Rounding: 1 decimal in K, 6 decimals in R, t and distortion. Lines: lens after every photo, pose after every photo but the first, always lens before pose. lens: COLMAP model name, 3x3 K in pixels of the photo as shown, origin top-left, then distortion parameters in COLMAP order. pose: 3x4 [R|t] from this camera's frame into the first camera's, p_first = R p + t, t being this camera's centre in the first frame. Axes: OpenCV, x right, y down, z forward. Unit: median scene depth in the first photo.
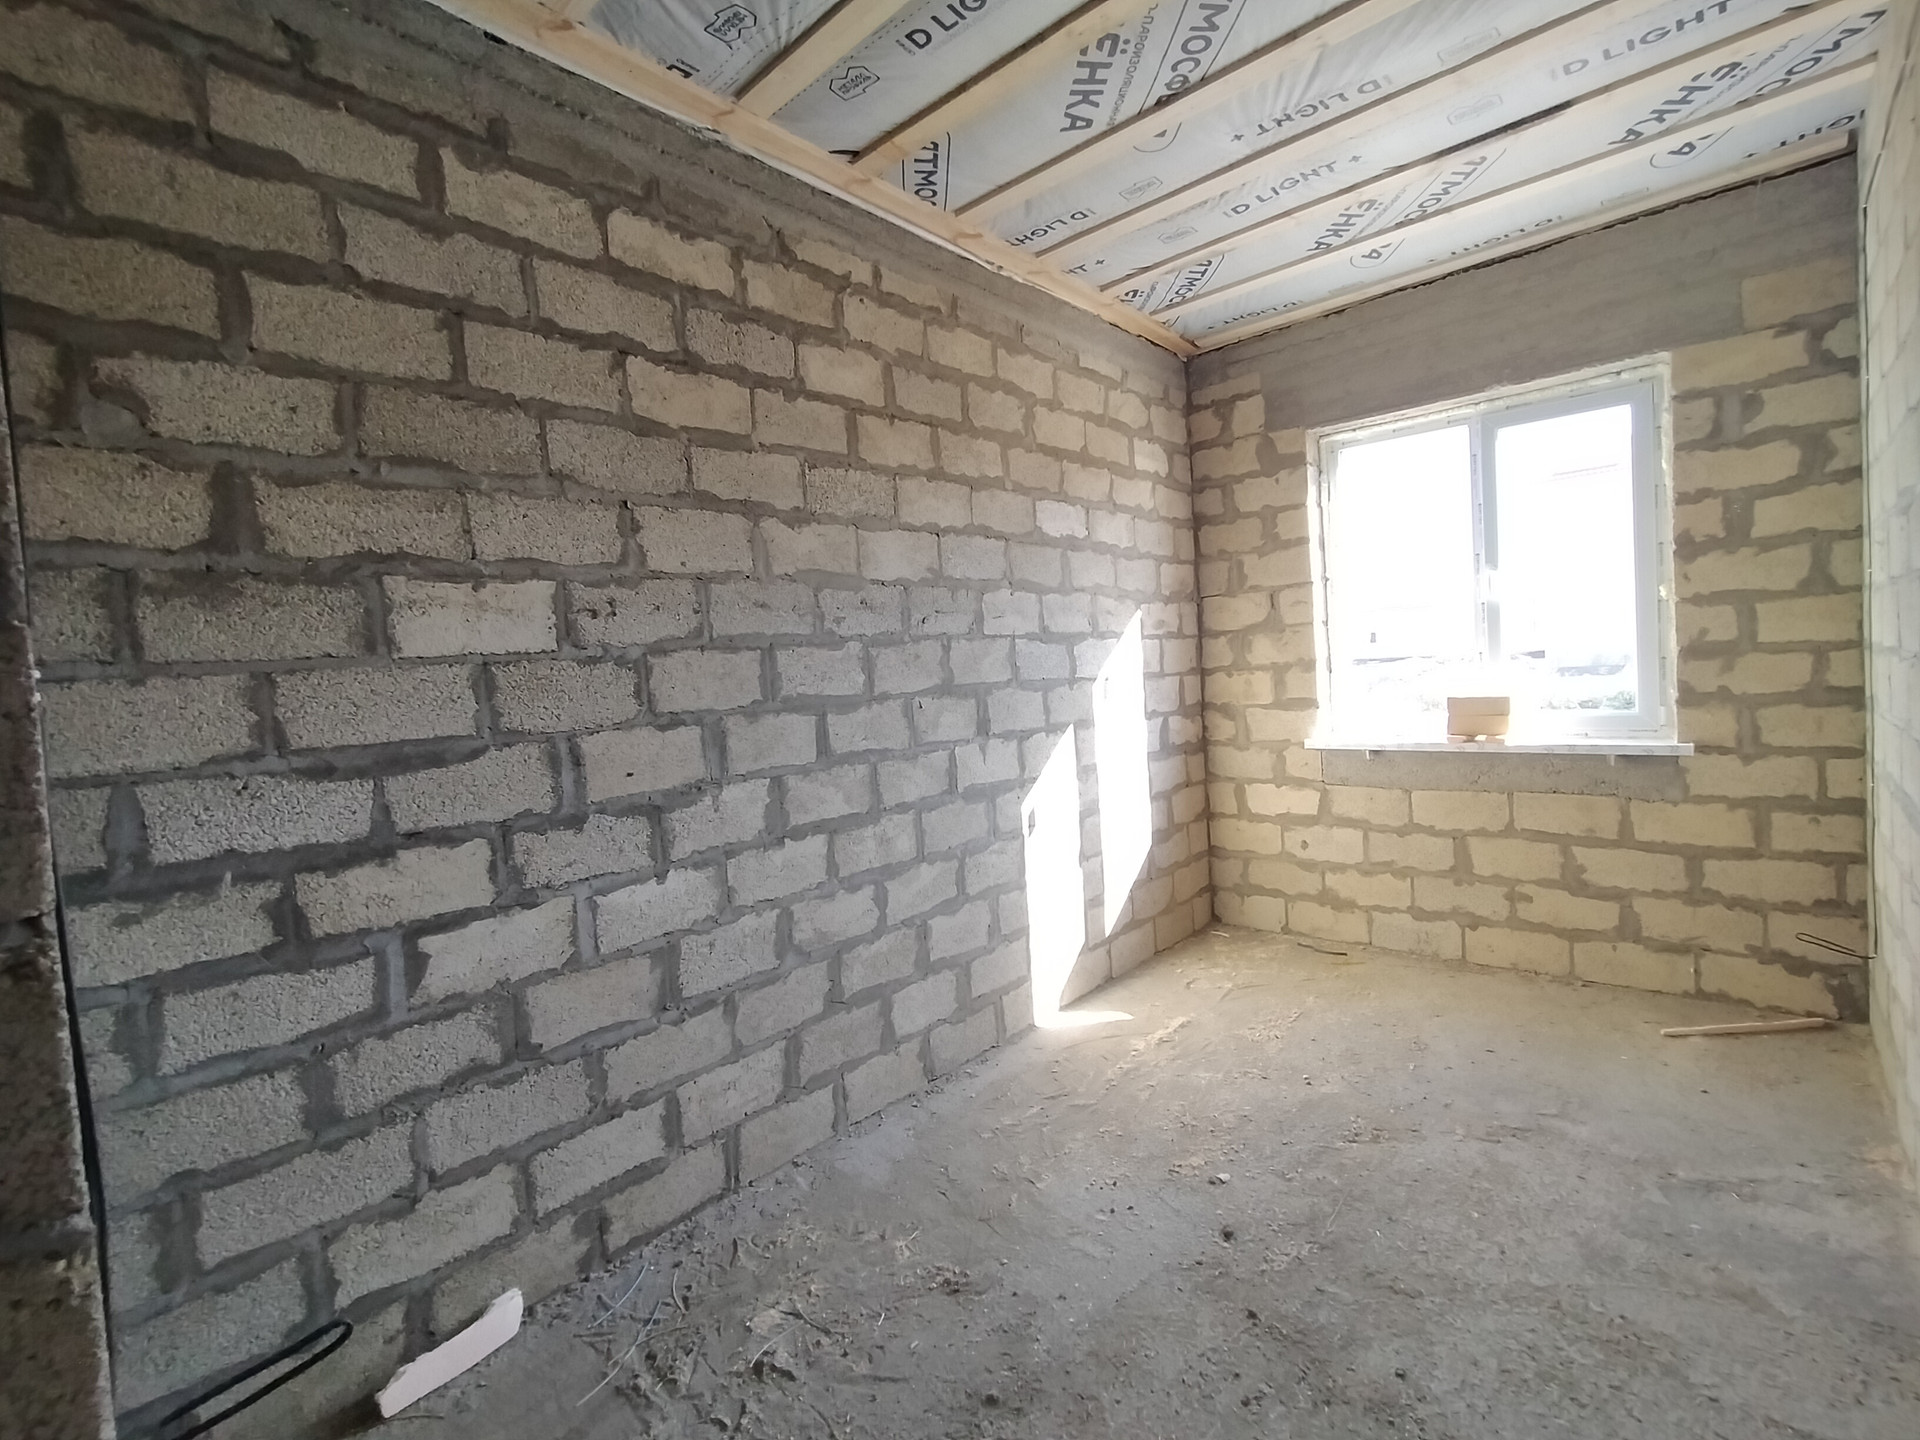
lens RADIAL K [[883.3, 0, 953.0], [0, 883.3, 700.1], [0, 0, 1]] dist [-0.000023, 0.000794]
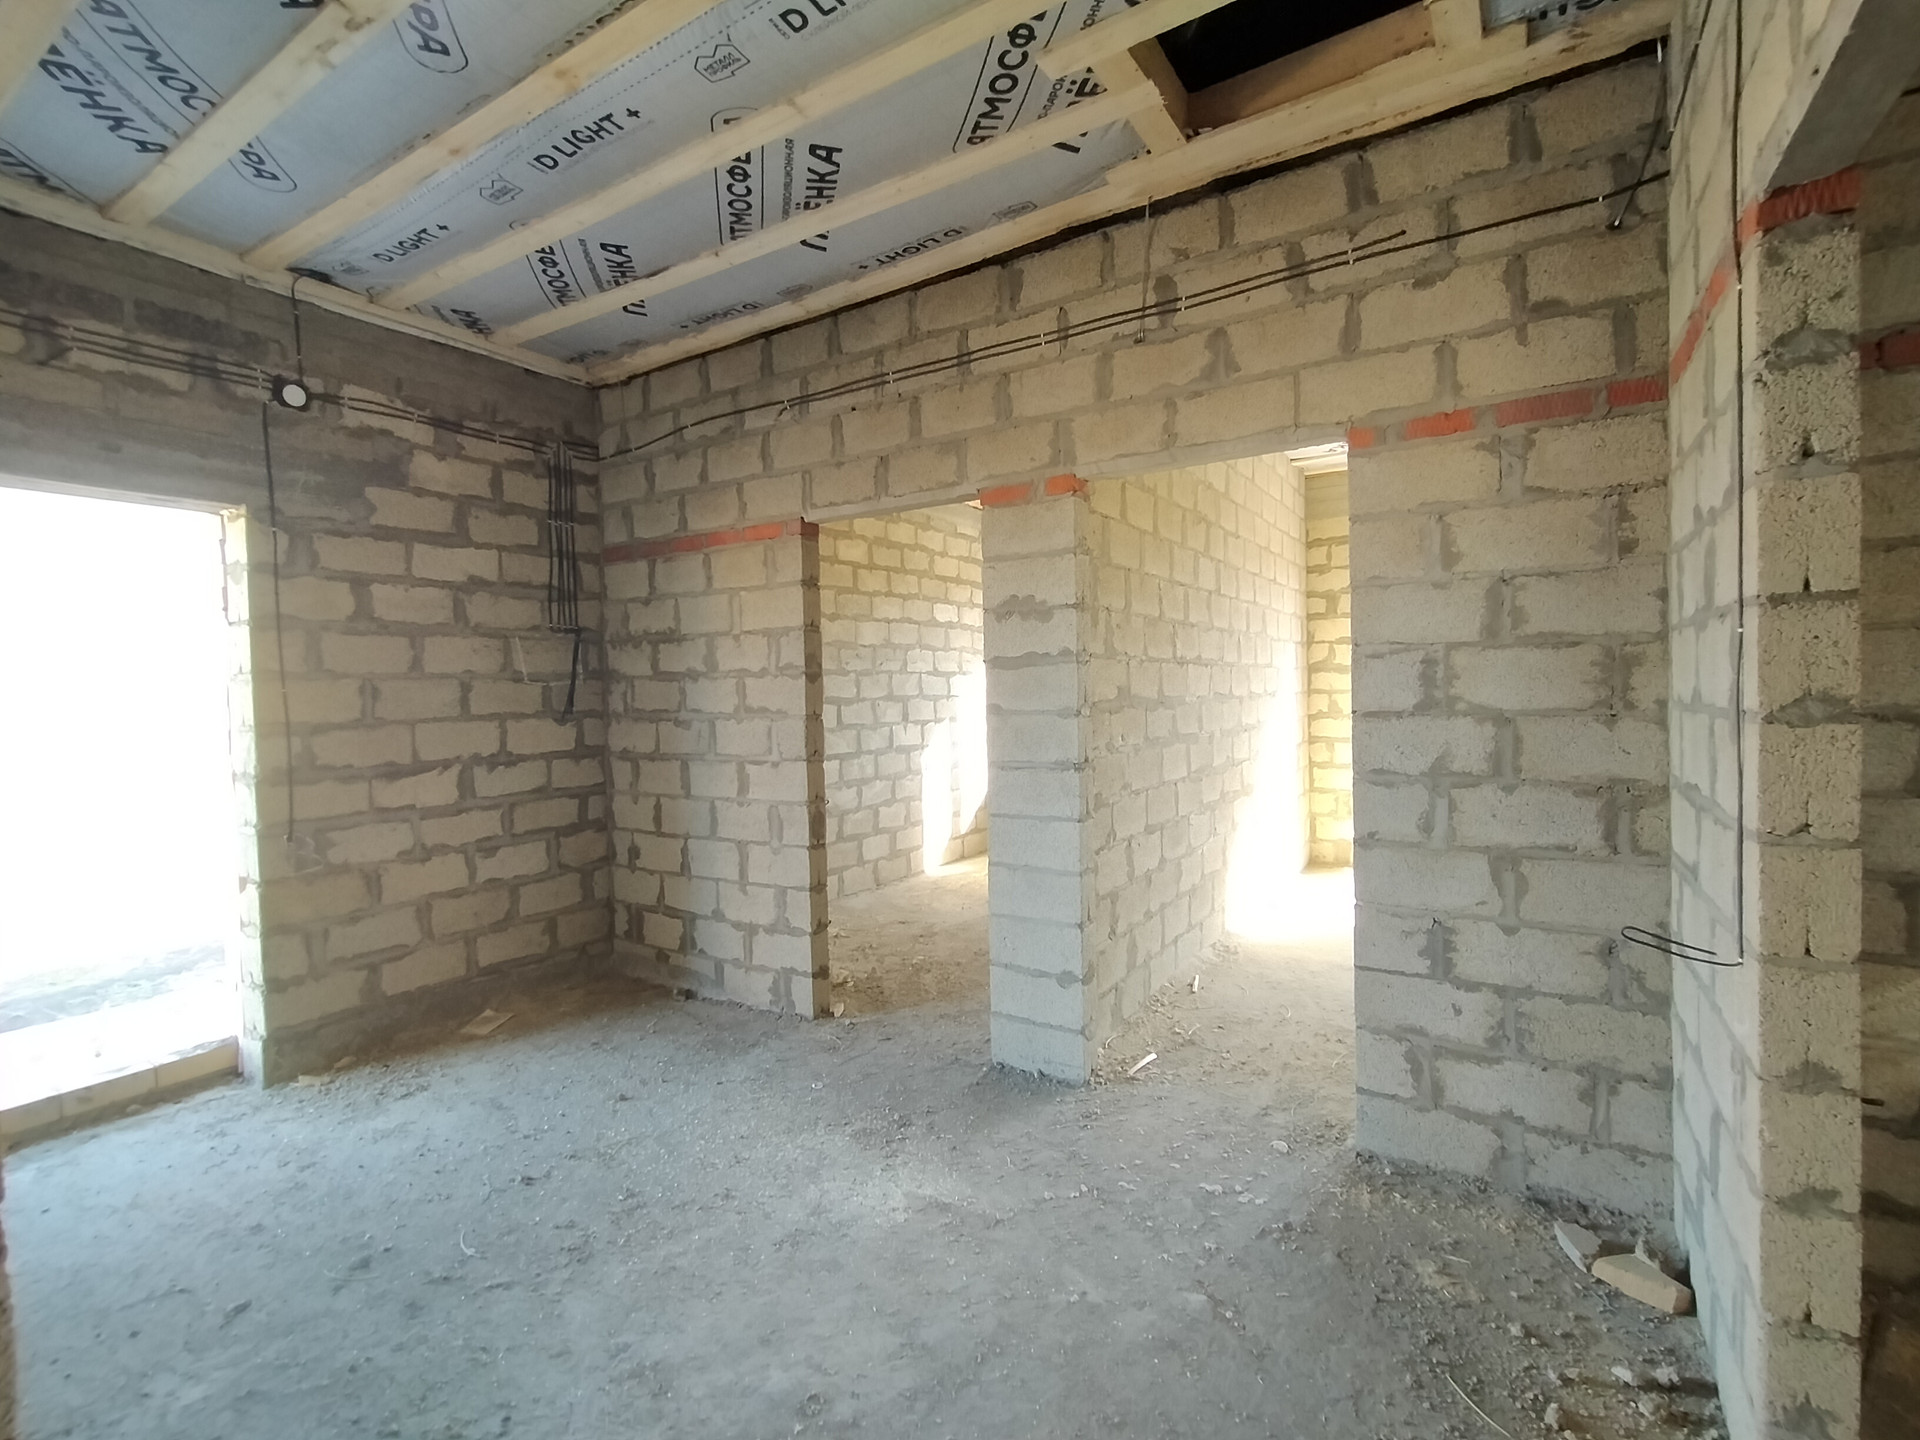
lens RADIAL K [[883.3, 0, 953.0], [0, 883.3, 700.1], [0, 0, 1]] dist [-0.000023, 0.000794]
pose [[0.986395, 0.035732, 0.160465, -0.190190], [-0.031043, 0.999017, -0.031631, 0.053916], [-0.161437, 0.026220, 0.986535, -1.043570]]
